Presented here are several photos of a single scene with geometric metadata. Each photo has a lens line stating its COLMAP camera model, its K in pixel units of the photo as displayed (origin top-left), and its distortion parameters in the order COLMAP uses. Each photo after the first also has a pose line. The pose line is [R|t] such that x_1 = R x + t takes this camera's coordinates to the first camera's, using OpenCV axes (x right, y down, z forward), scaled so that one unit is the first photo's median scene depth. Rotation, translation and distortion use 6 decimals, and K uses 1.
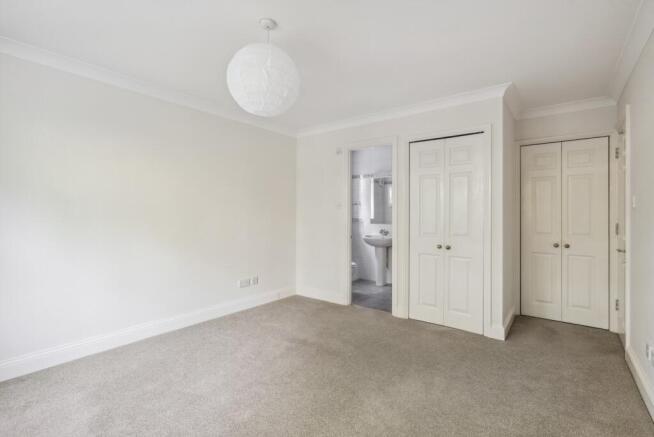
lens RADIAL K [[301.6, 0, 327.0], [0, 301.6, 218.5], [0, 0, 1]] dist [0.001216, 0.000028]
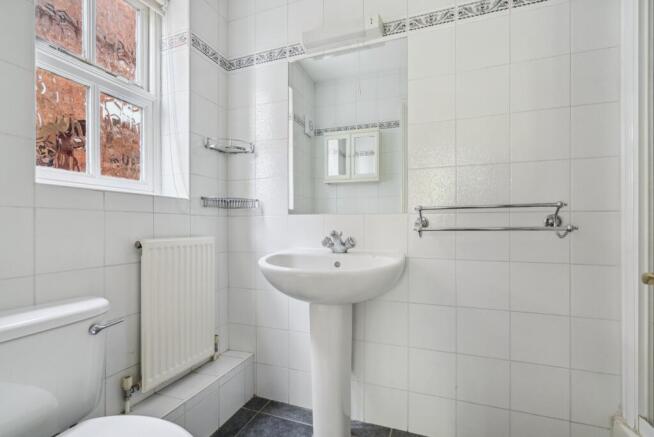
lens RADIAL K [[300.4, 0, 326.8], [0, 300.4, 227.4], [0, 0, 1]] dist [0.000400, 0.000005]
pose [[0.952708, -0.004181, 0.303859, 0.092325], [0.004259, 0.999991, 0.000407, 0.030498], [-0.303858, 0.000907, 0.952717, 0.723670]]
